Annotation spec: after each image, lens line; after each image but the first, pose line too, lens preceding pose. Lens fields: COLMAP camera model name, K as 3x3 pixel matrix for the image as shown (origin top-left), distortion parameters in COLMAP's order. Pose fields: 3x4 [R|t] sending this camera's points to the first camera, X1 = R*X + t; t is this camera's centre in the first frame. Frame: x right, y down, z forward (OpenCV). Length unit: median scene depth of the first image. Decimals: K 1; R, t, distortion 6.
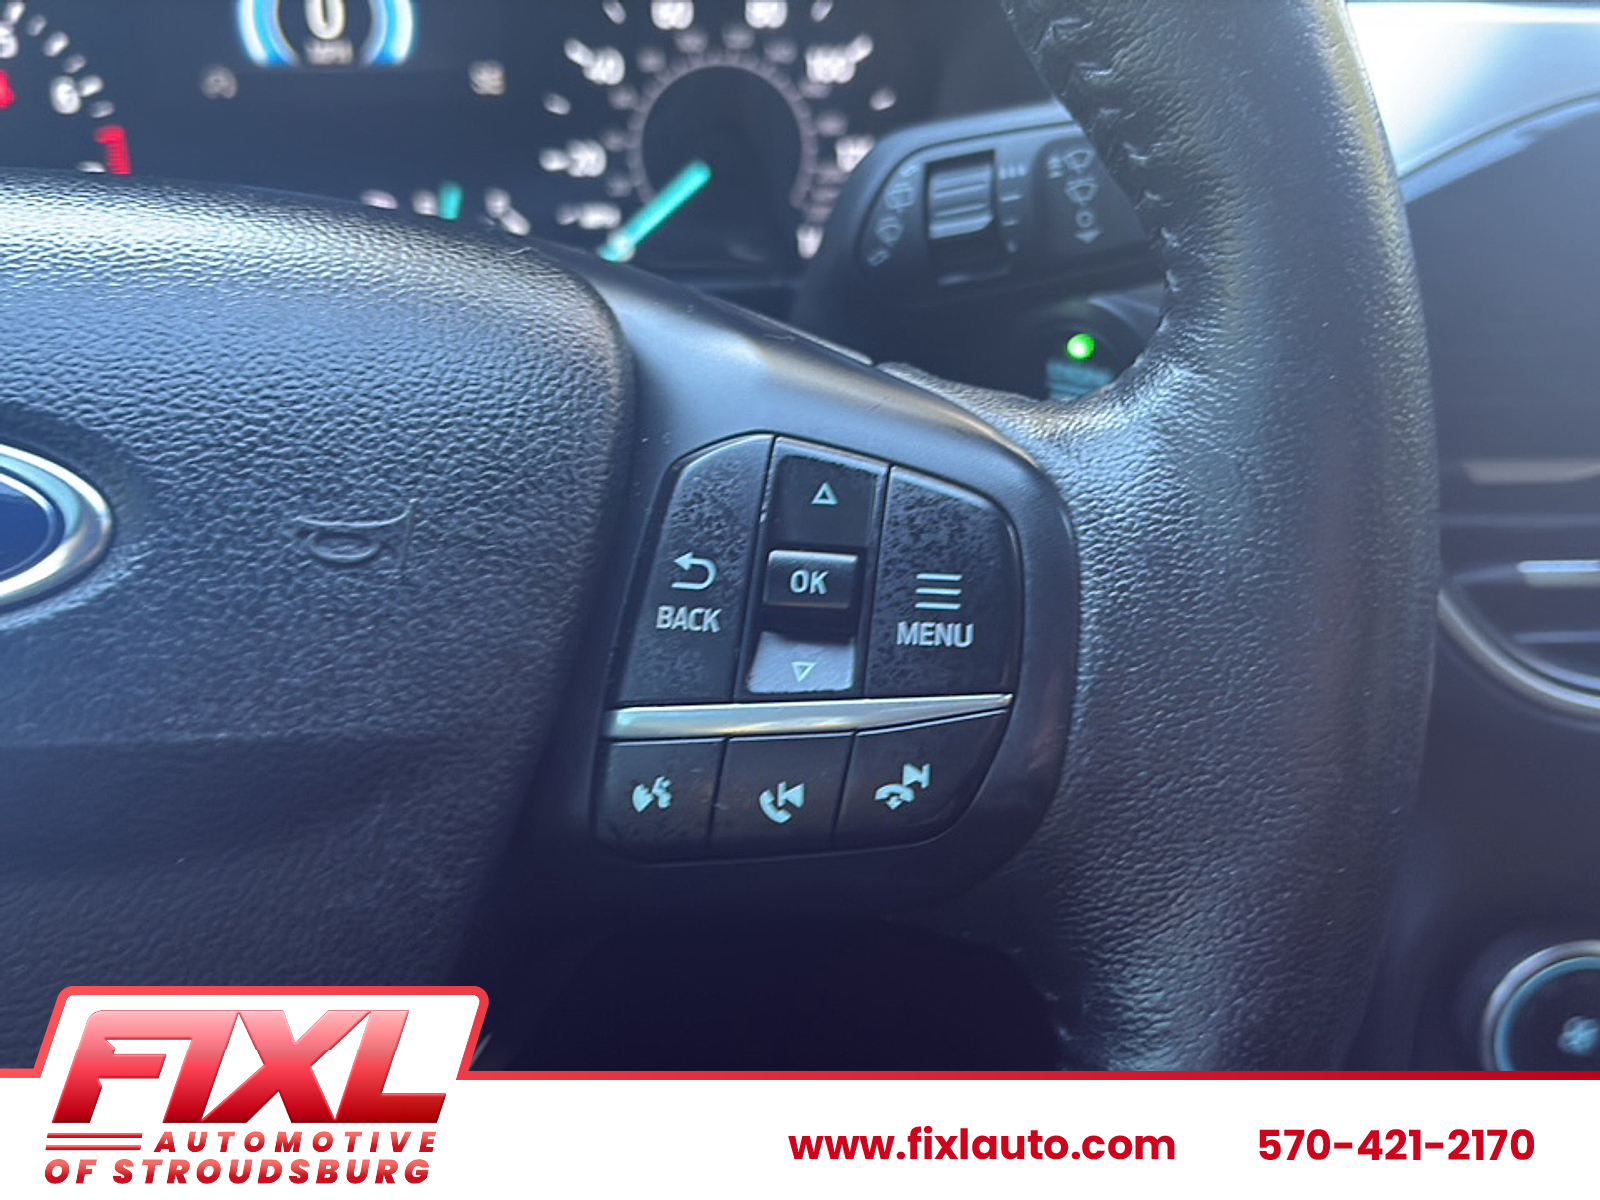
lens RADIAL K [[1511.5, 0, 797.1], [0, 1511.5, 615.4], [0, 0, 1]] dist [0.015658, 0.000000]
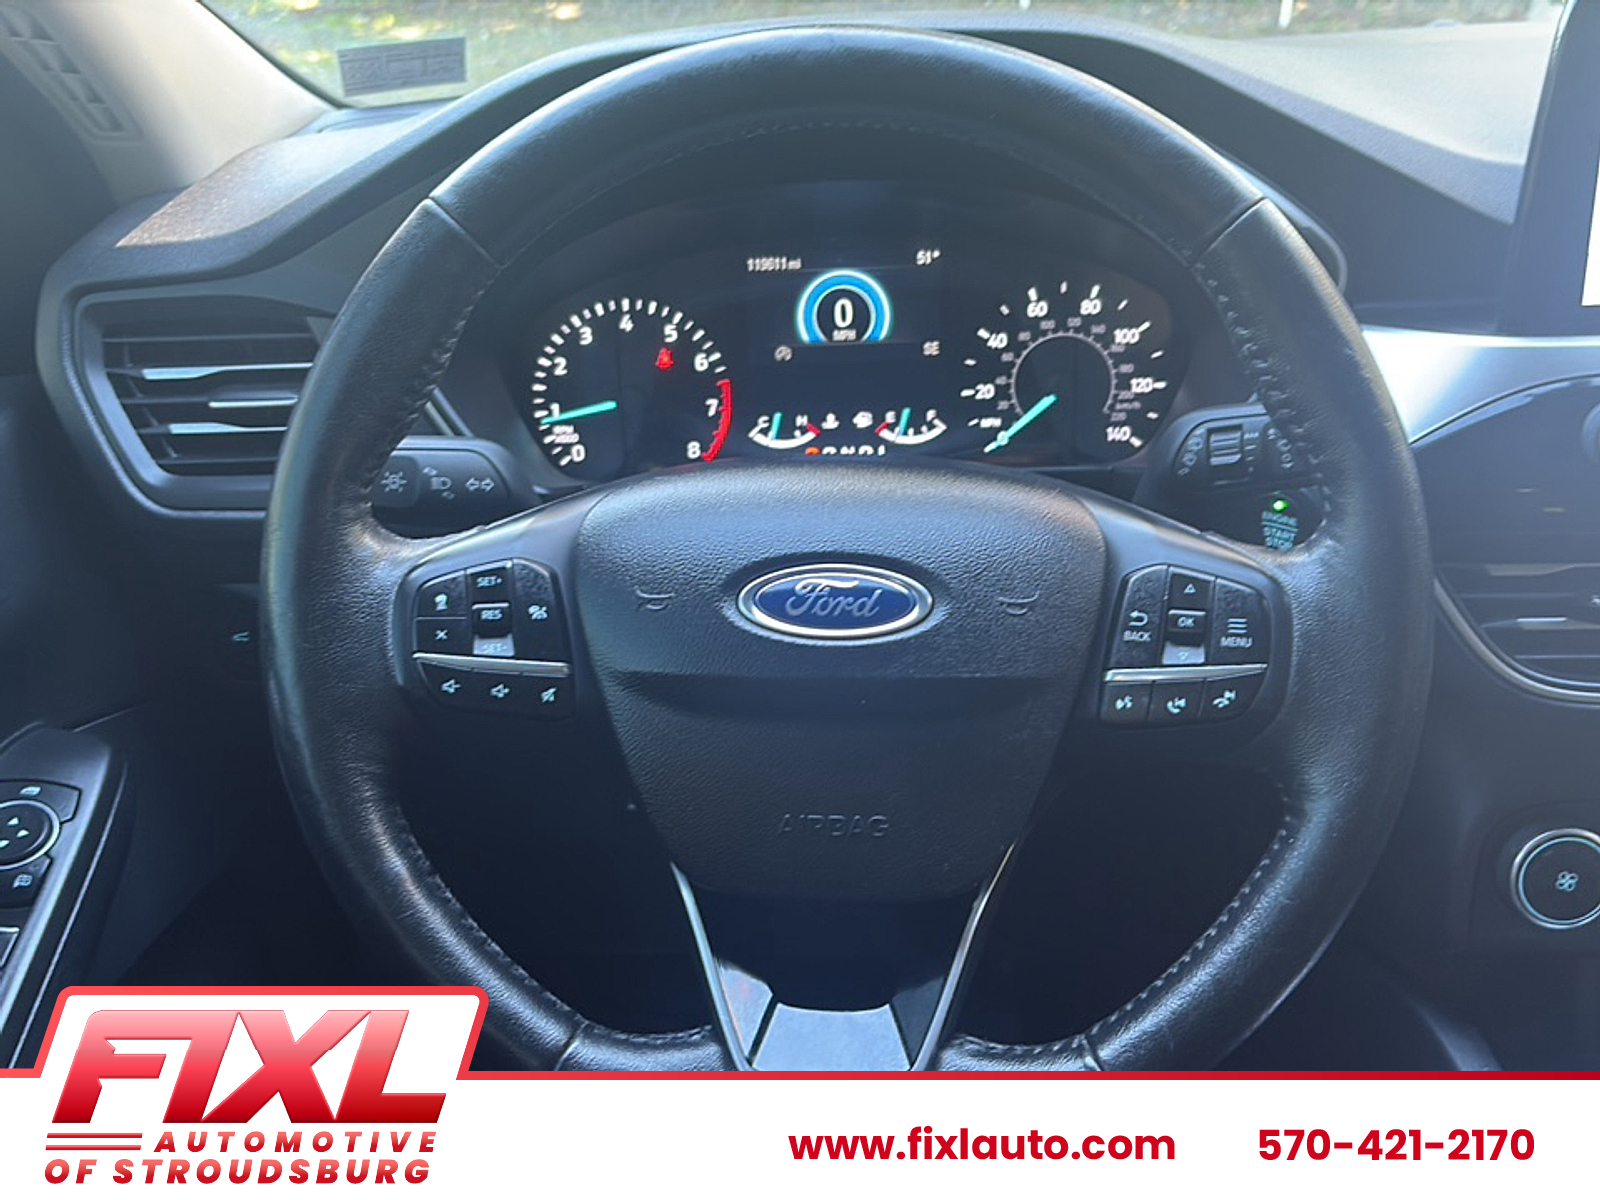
lens RADIAL K [[1511.5, 0, 815.0], [0, 1511.5, 613.5], [0, 0, 1]] dist [0.015658, 0.000000]
pose [[0.995931, 0.003601, -0.090051, -0.377858], [-0.007892, 0.998847, -0.047347, 0.087903], [0.089776, 0.047865, 0.994811, -1.592395]]
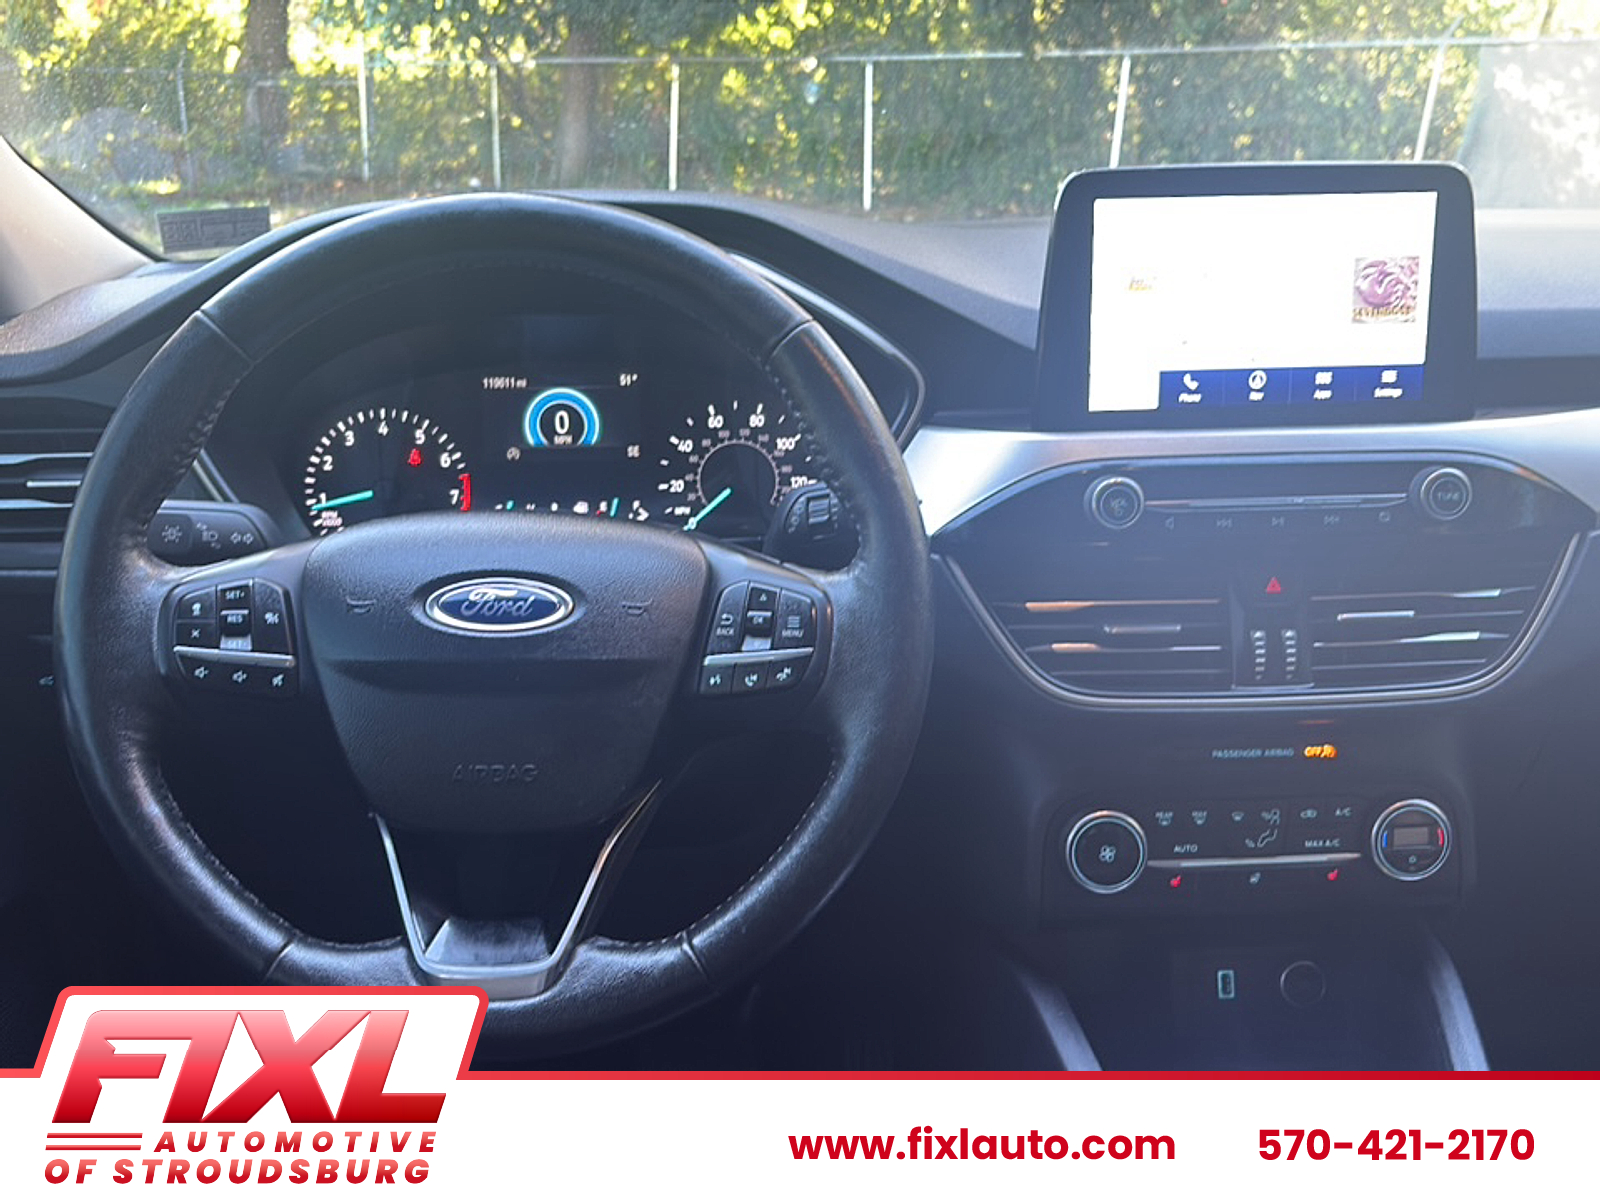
lens RADIAL K [[1511.5, 0, 816.8], [0, 1511.5, 631.3], [0, 0, 1]] dist [0.015658, 0.000000]
pose [[0.999982, -0.005757, -0.001563, 0.143999], [0.005444, 0.987801, -0.155626, 0.534661], [0.002440, 0.155615, 0.987815, -2.414102]]
